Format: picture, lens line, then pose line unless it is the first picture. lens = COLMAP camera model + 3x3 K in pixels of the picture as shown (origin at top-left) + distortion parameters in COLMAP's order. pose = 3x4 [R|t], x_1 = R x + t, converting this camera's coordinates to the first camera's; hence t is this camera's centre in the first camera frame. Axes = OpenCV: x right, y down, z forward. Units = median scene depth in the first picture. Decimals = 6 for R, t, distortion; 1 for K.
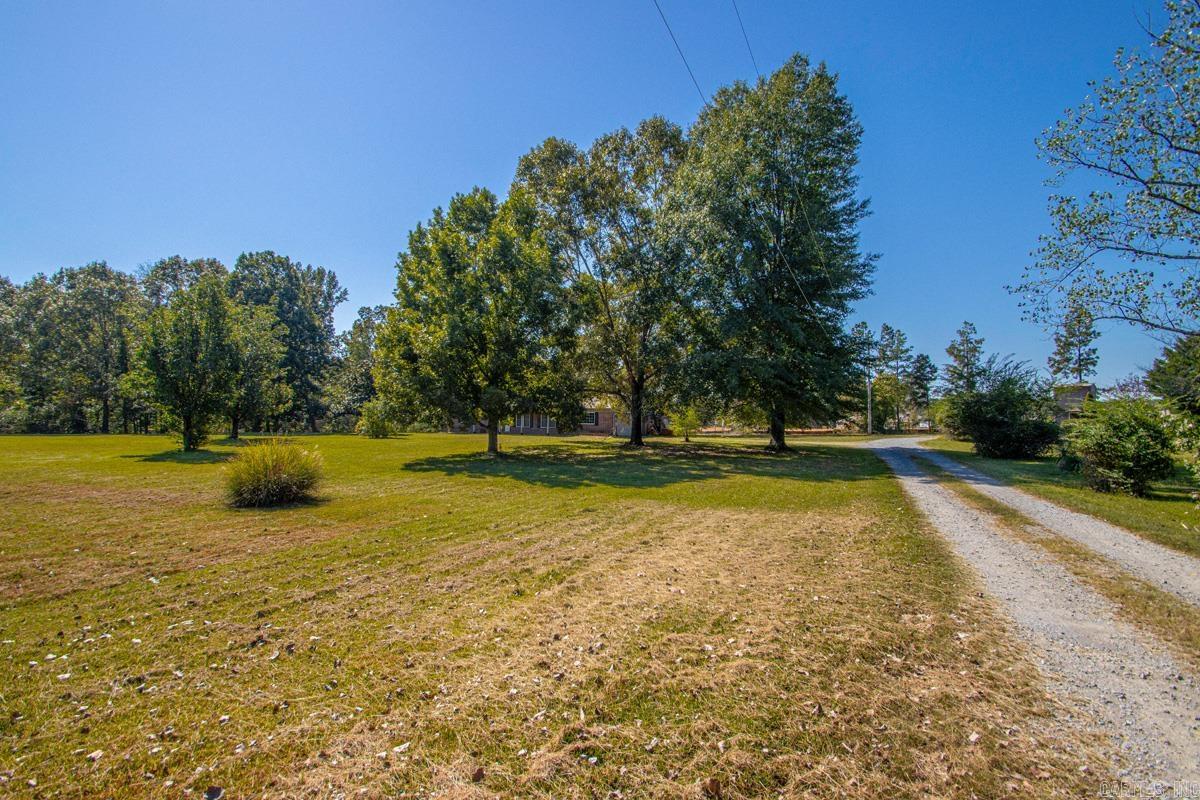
lens RADIAL K [[558.7, 0, 584.5], [0, 558.7, 403.2], [0, 0, 1]] dist [0.017535, -0.019315]
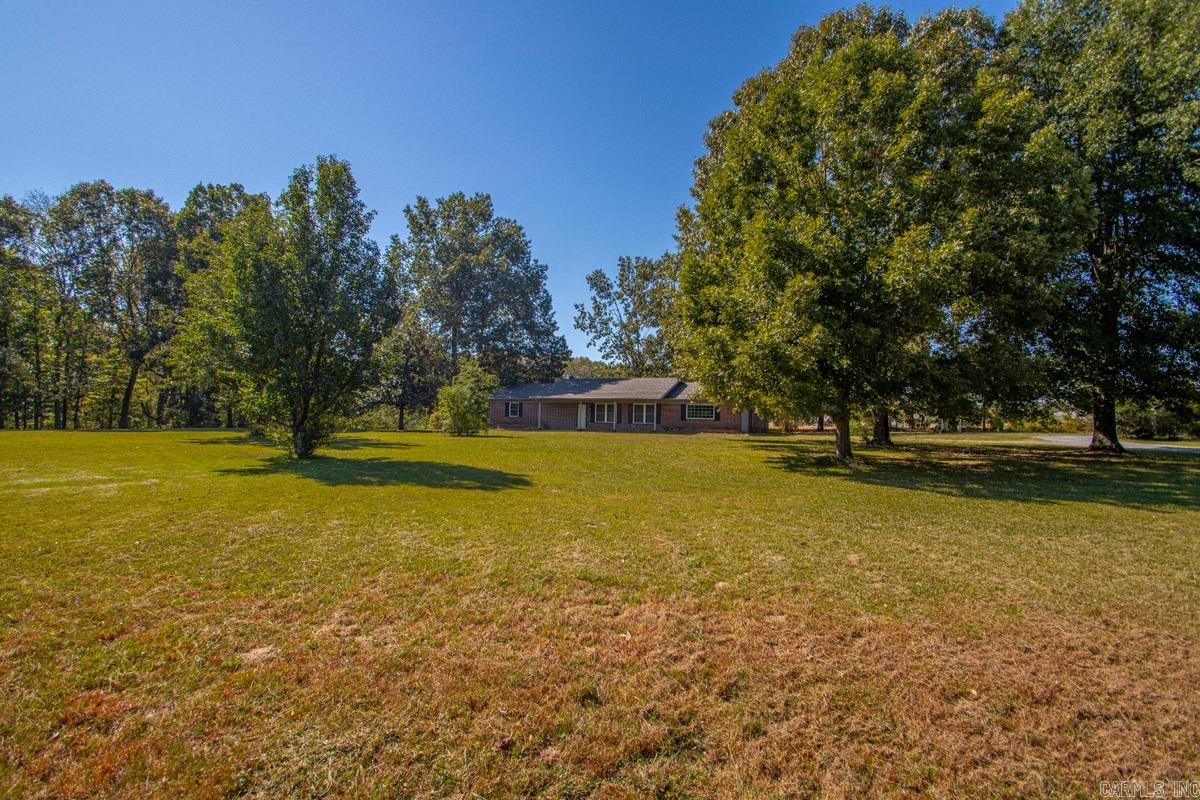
lens RADIAL K [[558.7, 0, 584.5], [0, 558.7, 403.2], [0, 0, 1]] dist [0.017535, -0.019315]
pose [[0.981250, 0.012350, 0.192343, -0.416332], [-0.013180, 0.999909, 0.003035, 0.018031], [-0.192288, -0.005513, 0.981323, 0.293053]]
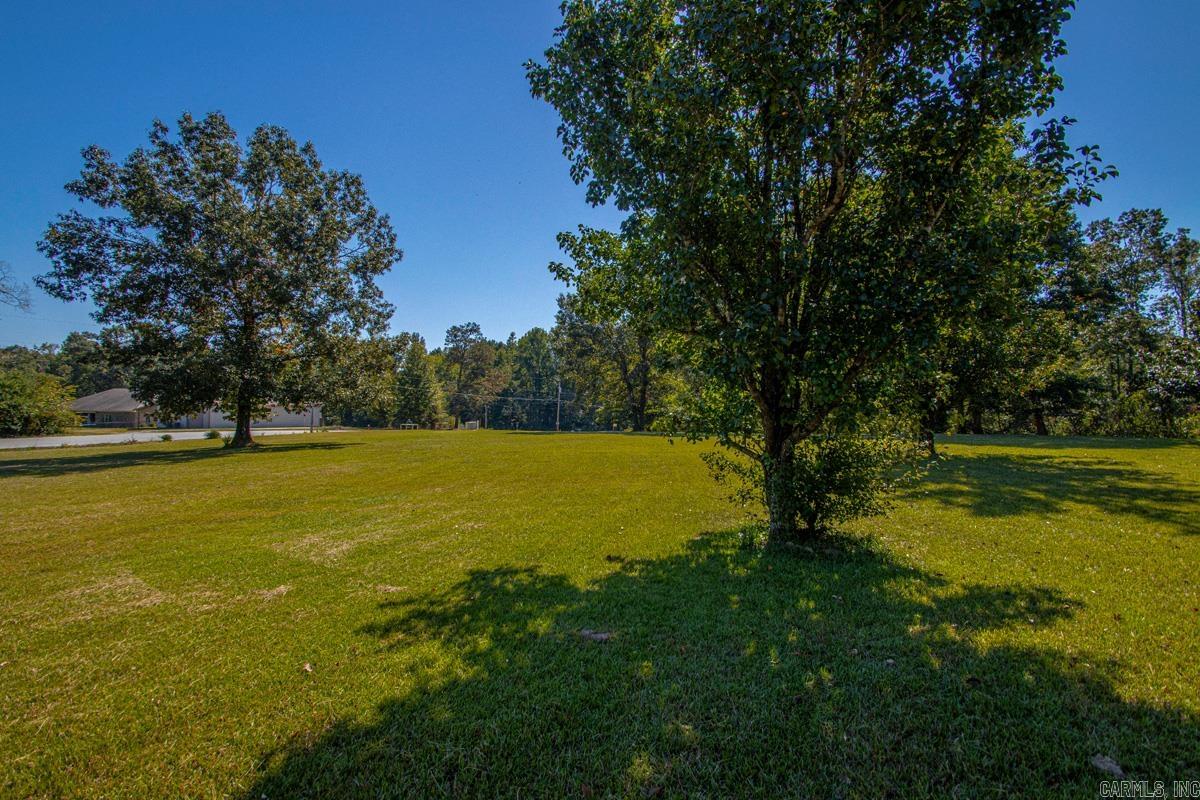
lens RADIAL K [[558.7, 0, 584.5], [0, 558.7, 403.2], [0, 0, 1]] dist [0.017535, -0.019315]
pose [[0.492997, -0.029751, -0.869522, -0.430489], [0.039357, 0.999155, -0.011872, 0.023421], [0.869140, -0.028369, 0.493751, 0.641196]]
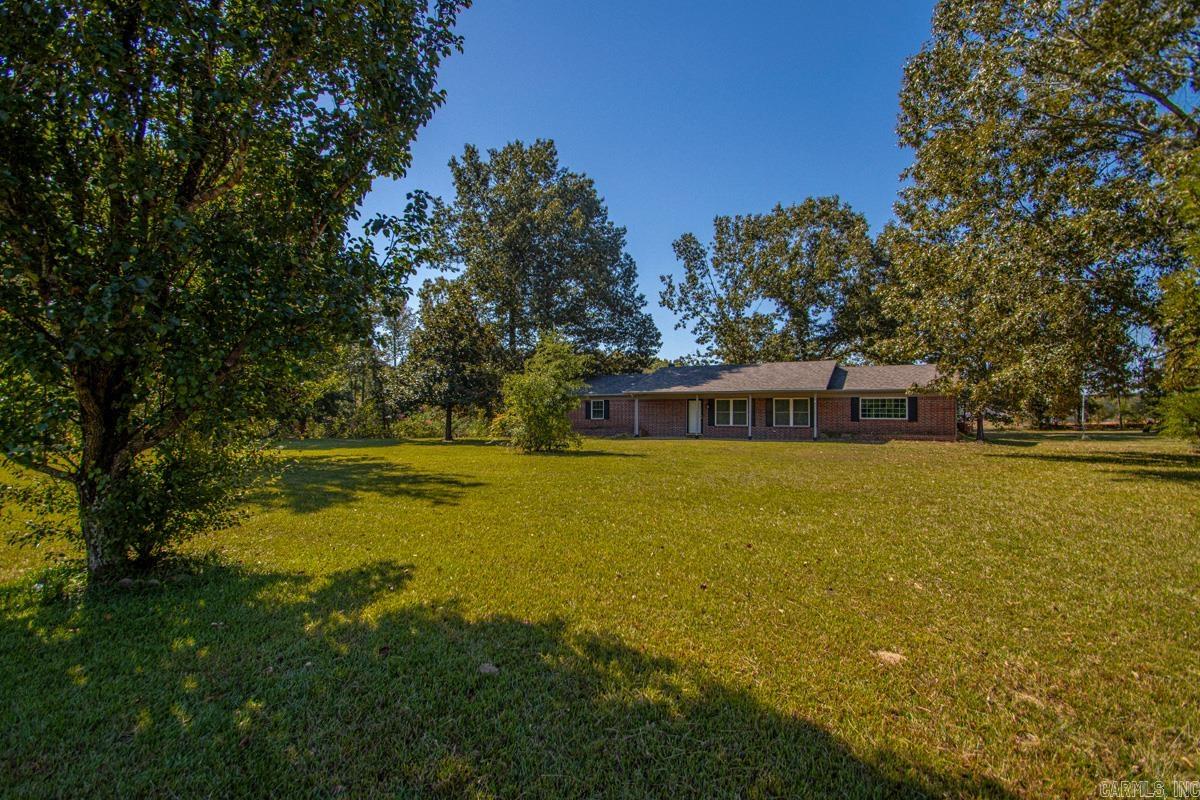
lens RADIAL K [[558.7, 0, 584.5], [0, 558.7, 403.2], [0, 0, 1]] dist [0.017535, -0.019315]
pose [[0.993764, -0.003268, 0.111457, -0.454477], [0.002725, 0.999984, 0.005026, 0.023128], [-0.111471, -0.004690, 0.993757, 0.630927]]
